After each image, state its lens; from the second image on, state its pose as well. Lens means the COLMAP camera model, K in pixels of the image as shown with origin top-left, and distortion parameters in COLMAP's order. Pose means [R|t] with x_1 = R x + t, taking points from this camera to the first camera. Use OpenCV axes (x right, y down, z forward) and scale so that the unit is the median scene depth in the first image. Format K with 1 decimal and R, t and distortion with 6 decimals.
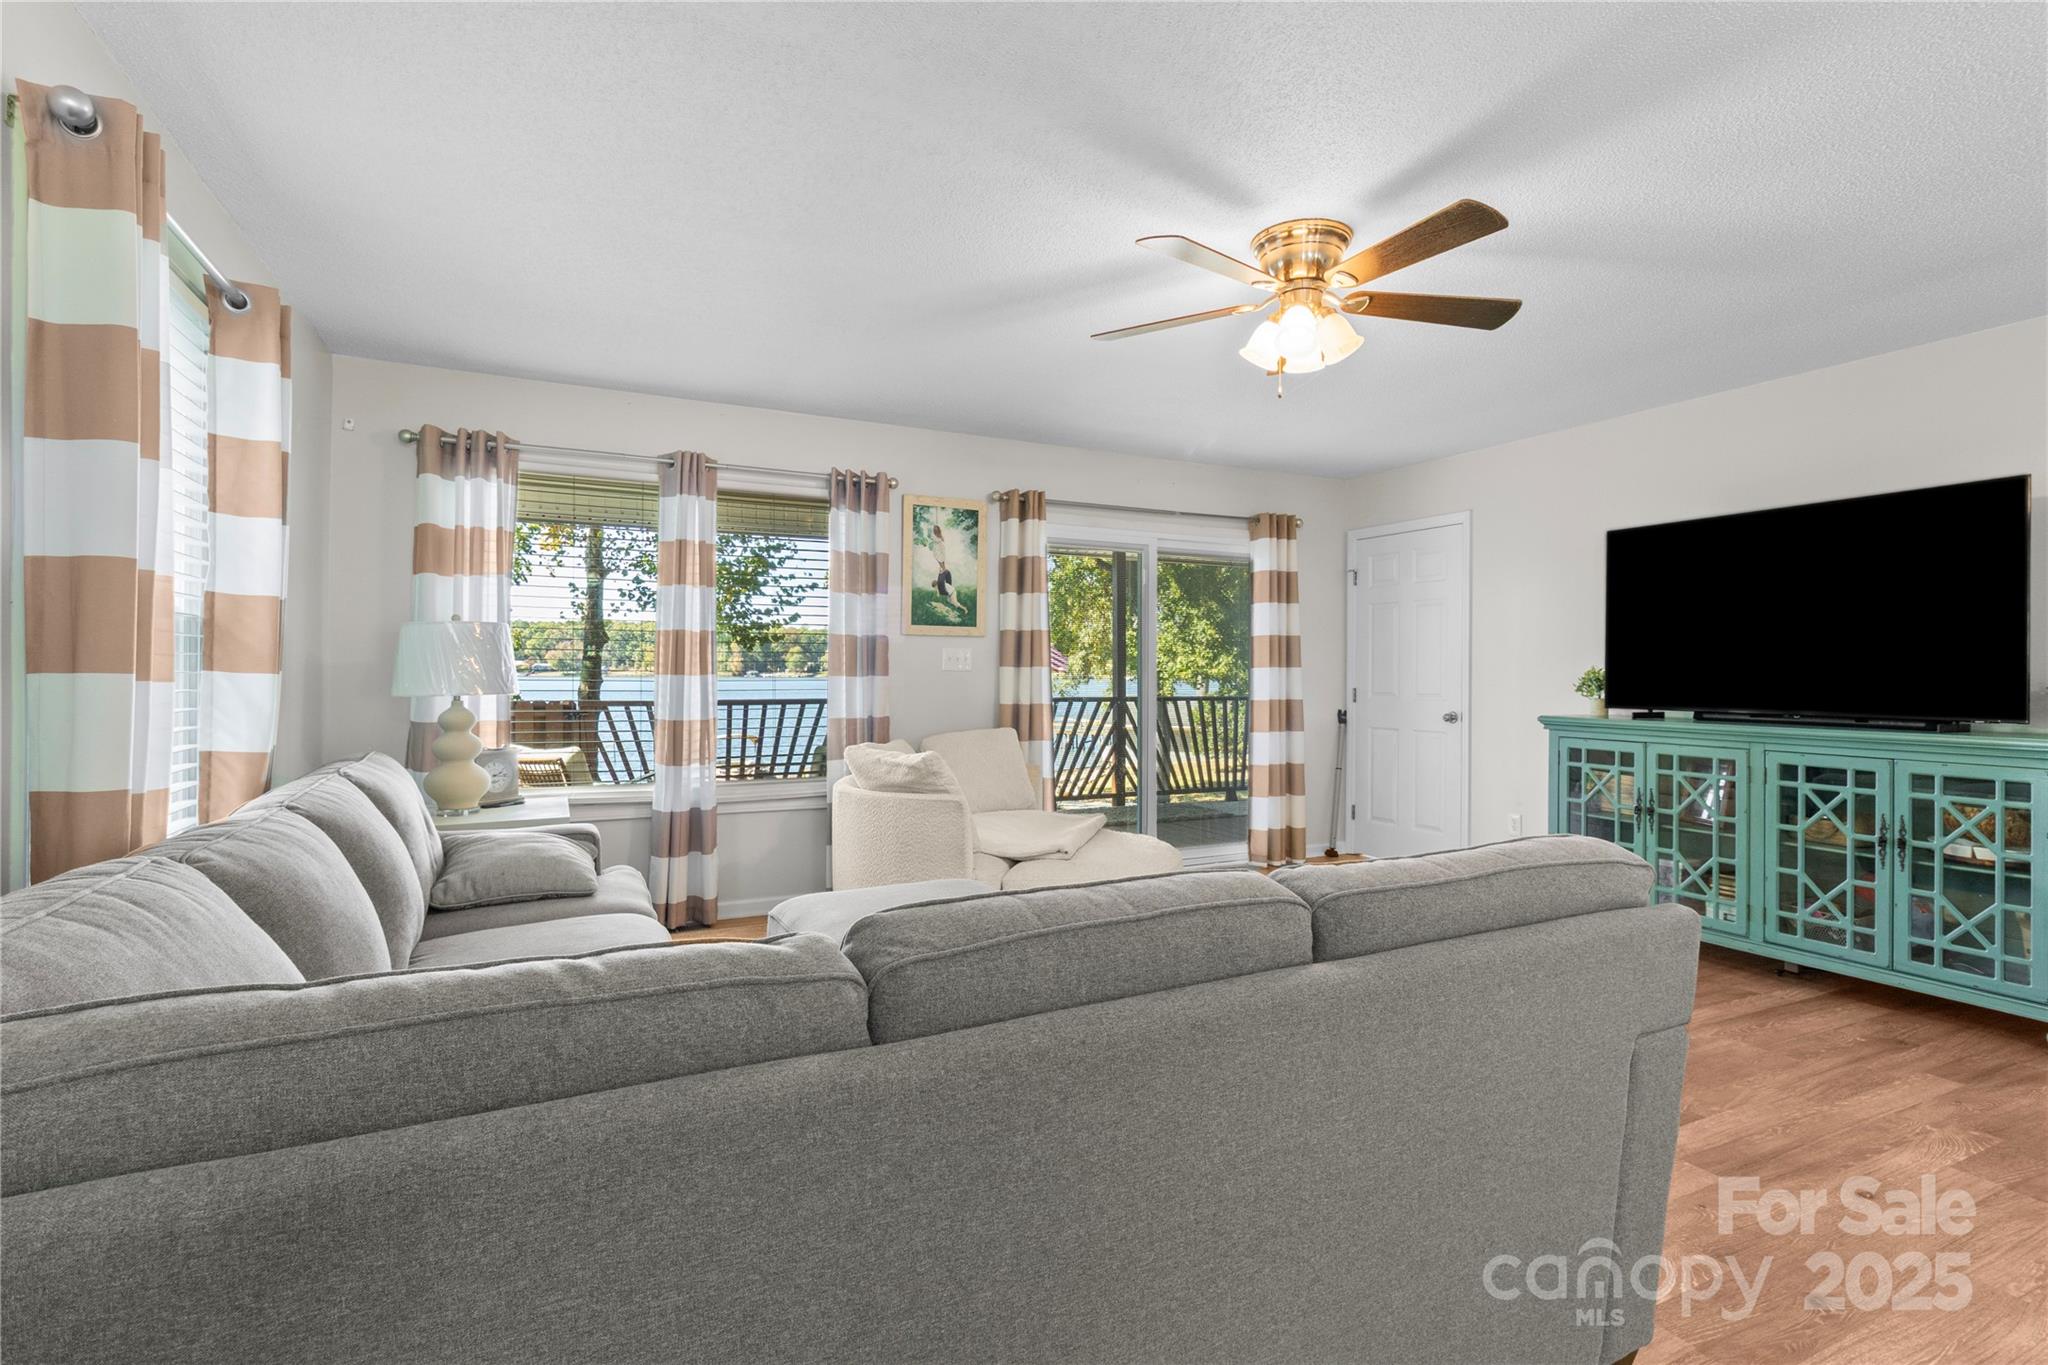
lens RADIAL K [[963.2, 0, 1029.6], [0, 963.2, 664.9], [0, 0, 1]] dist [0.000449, 0.001130]
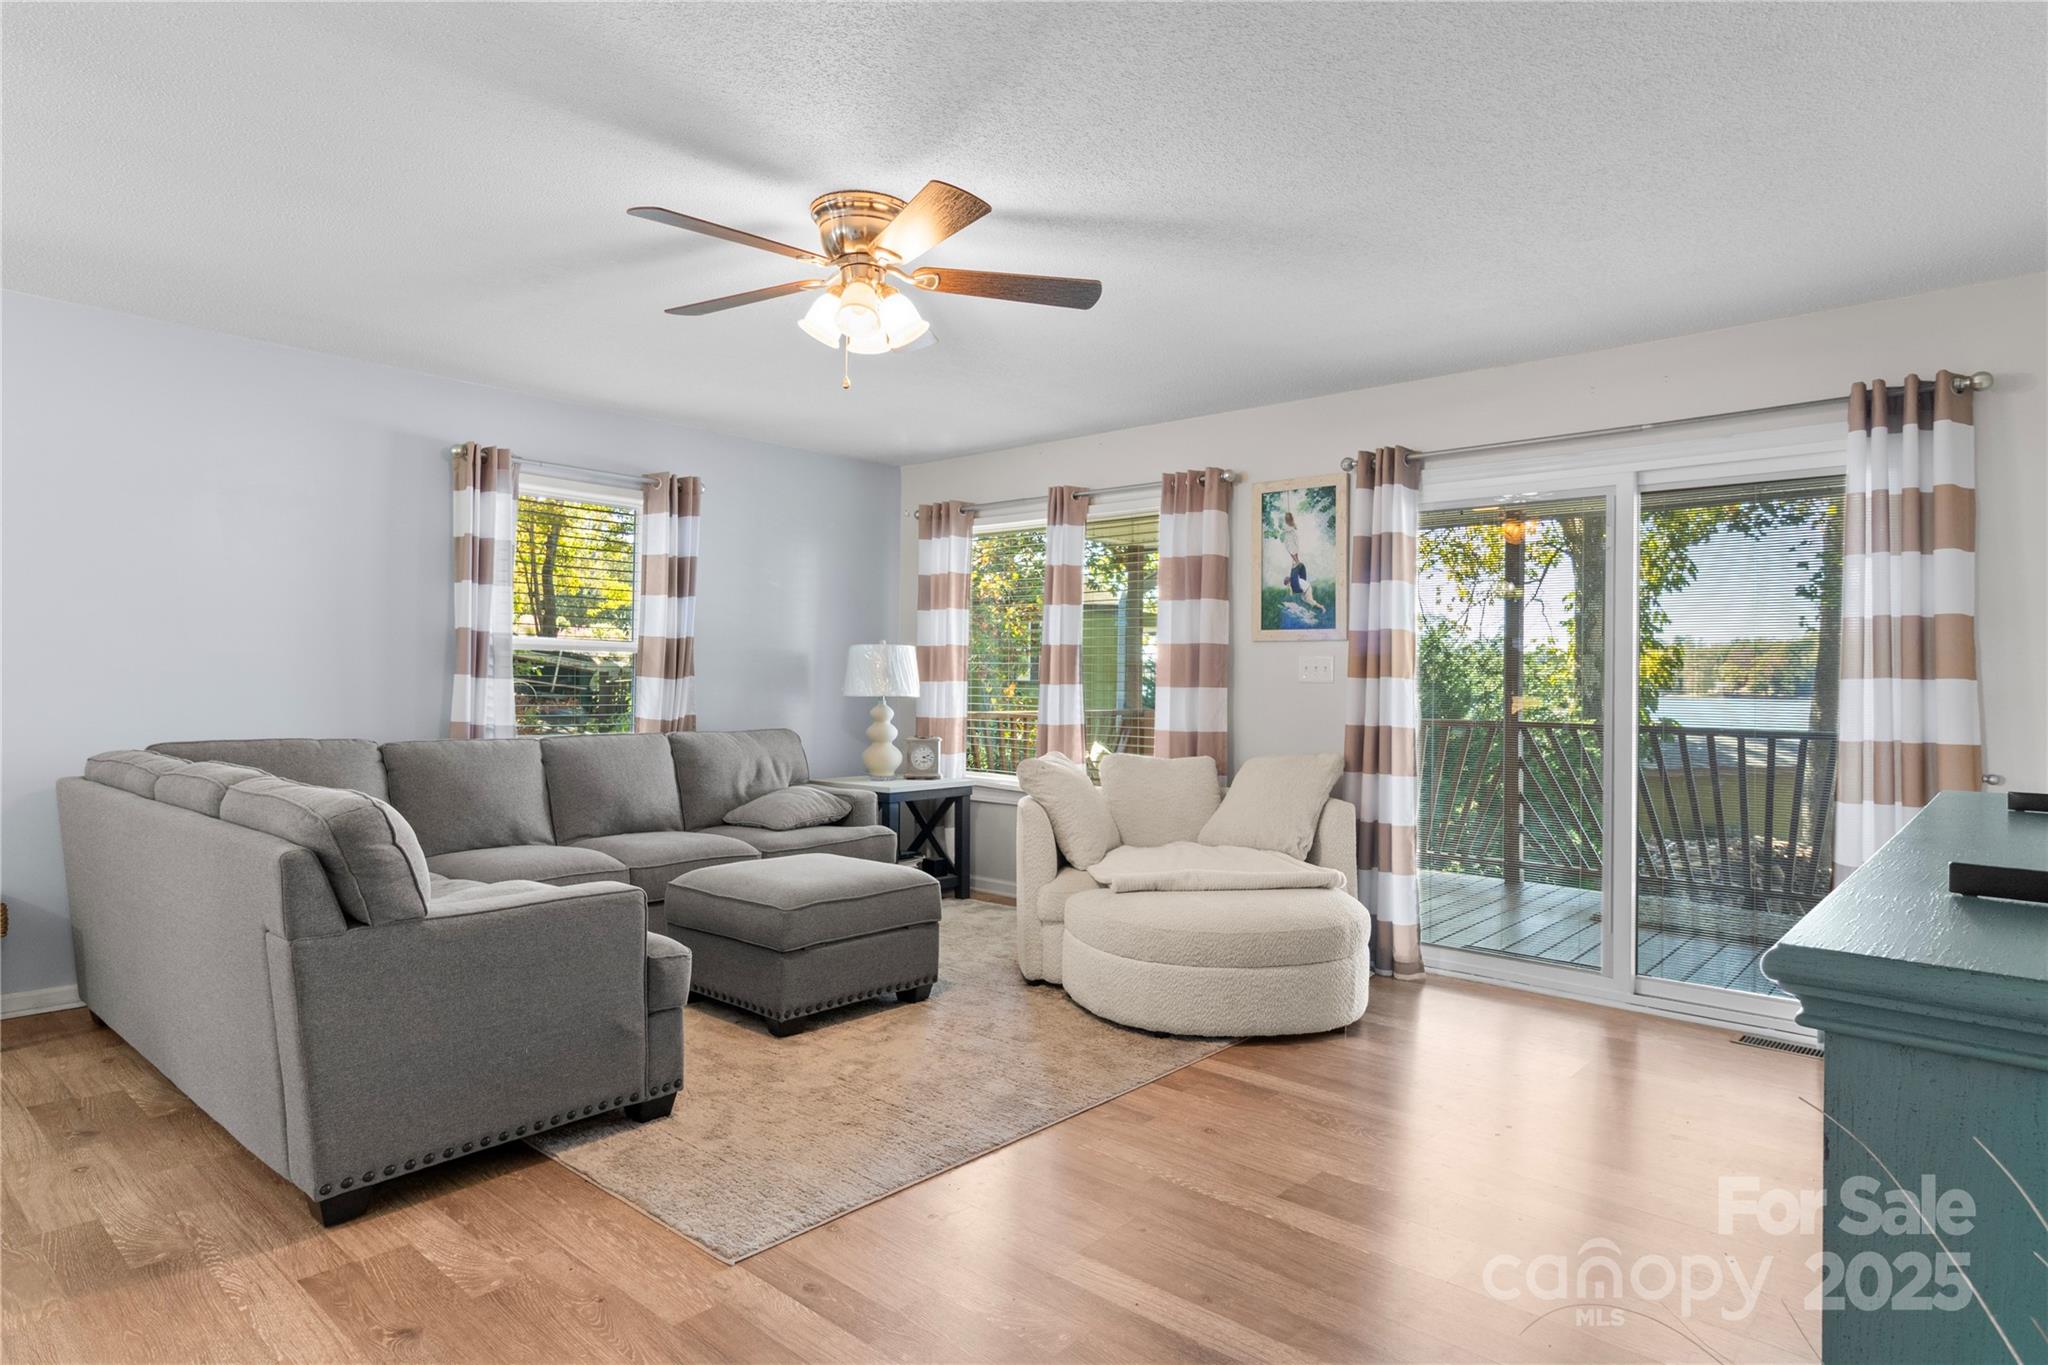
lens RADIAL K [[1142.3, 0, 1040.0], [0, 1142.3, 682.1], [0, 0, 1]] dist [-0.003229, -0.000044]
pose [[0.386767, 0.000278, -0.922178, 0.749850], [-0.003830, 0.999992, -0.001305, 0.008282], [0.922170, 0.004037, 0.386765, 0.401625]]
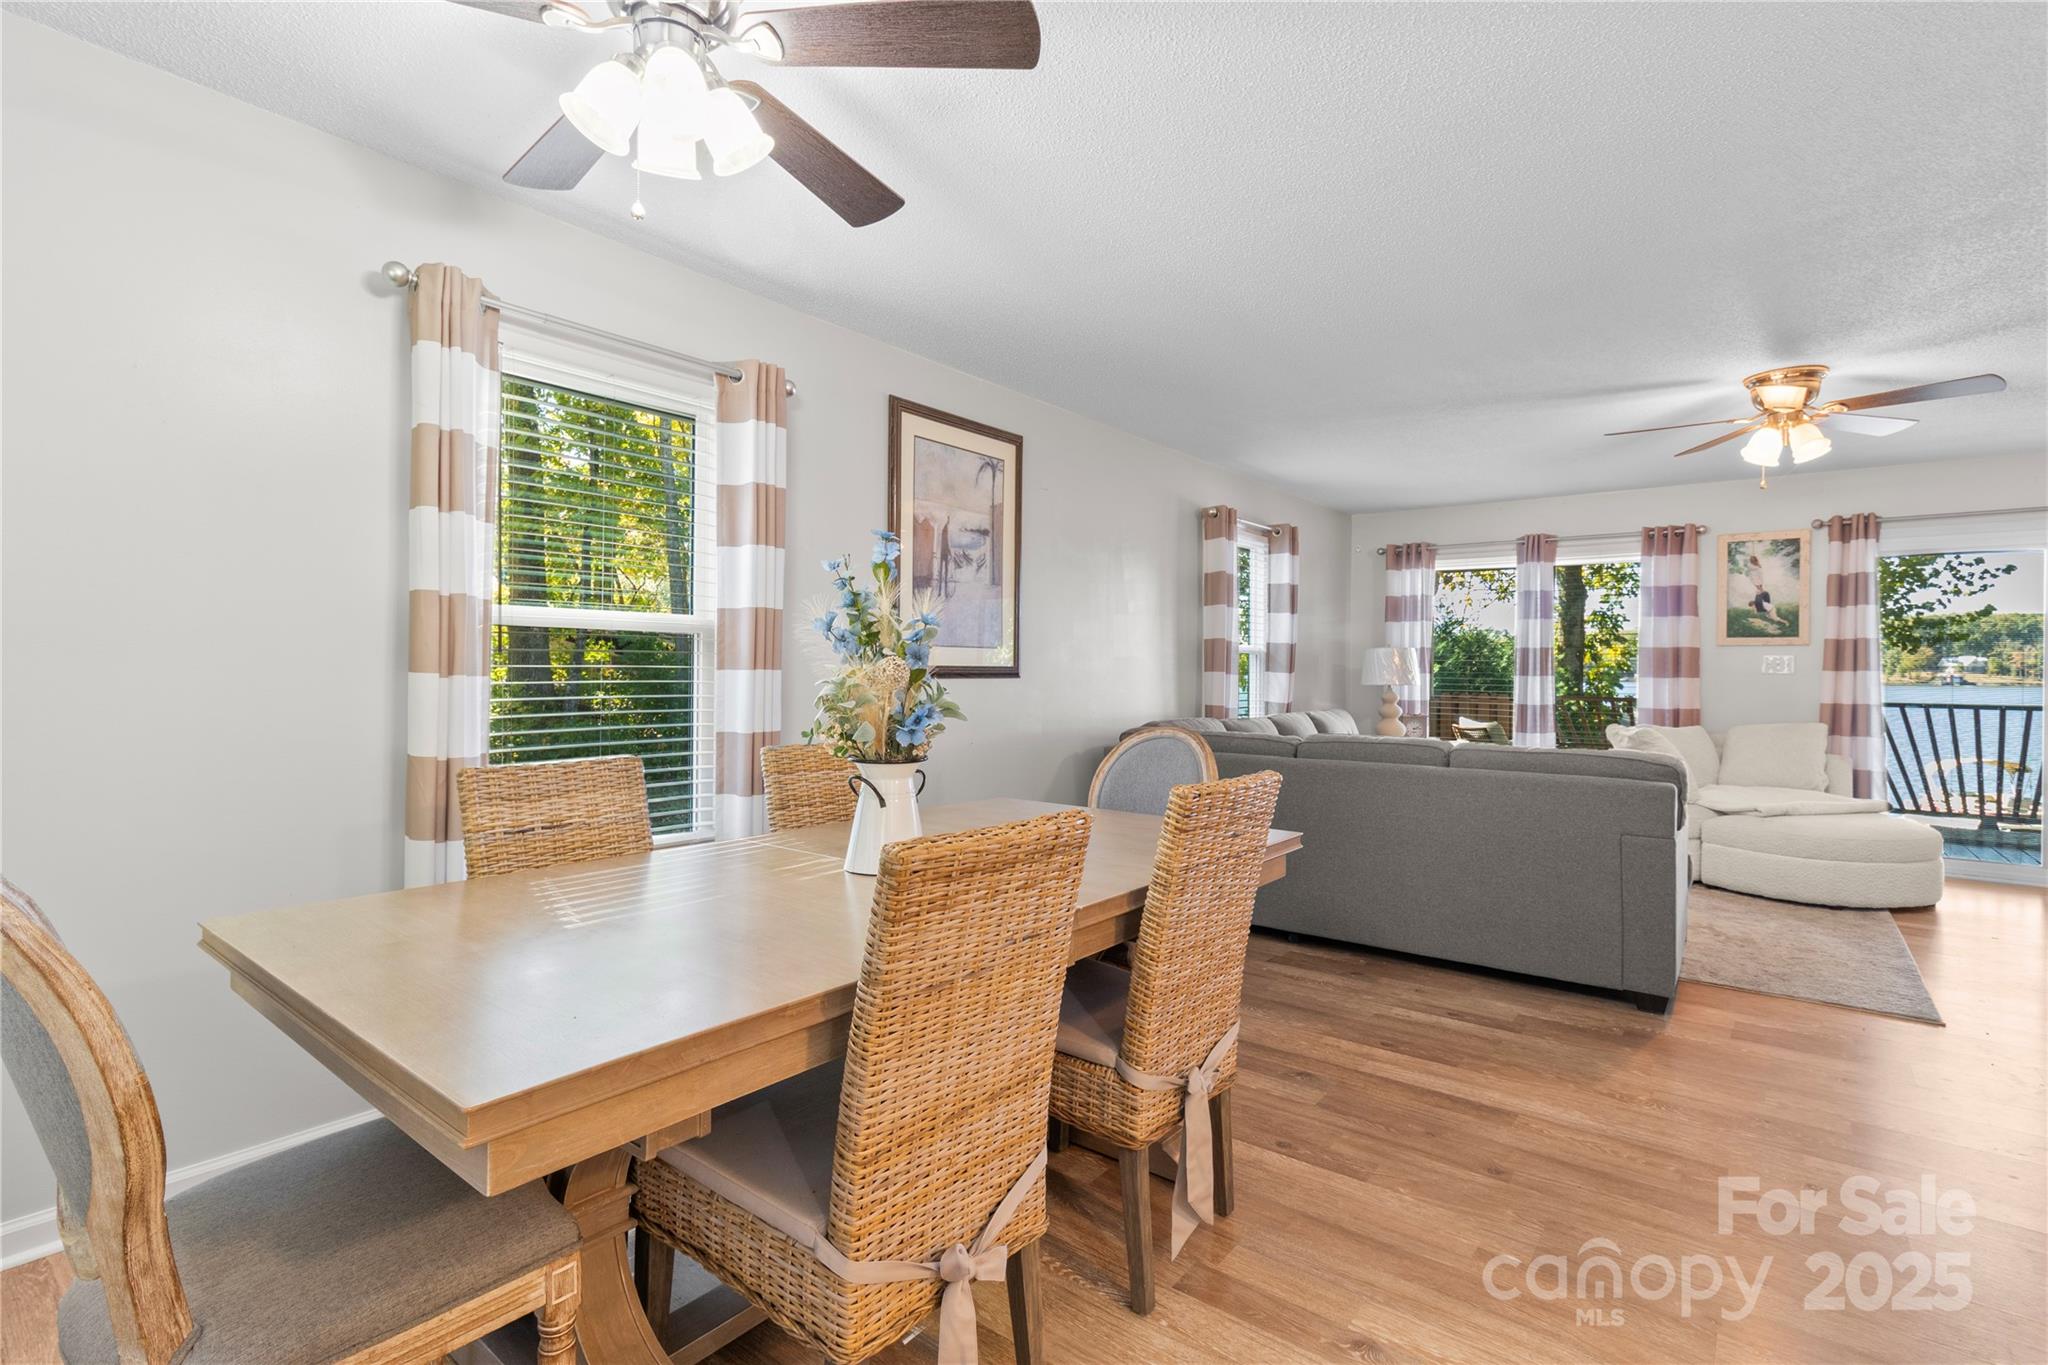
lens RADIAL K [[963.2, 0, 1028.4], [0, 963.2, 668.9], [0, 0, 1]] dist [0.000449, 0.001130]
pose [[0.437054, -0.000850, -0.899435, 0.600669], [0.000318, 1.000000, -0.000791, -0.000070], [0.899435, 0.000060, 0.437054, -0.365673]]
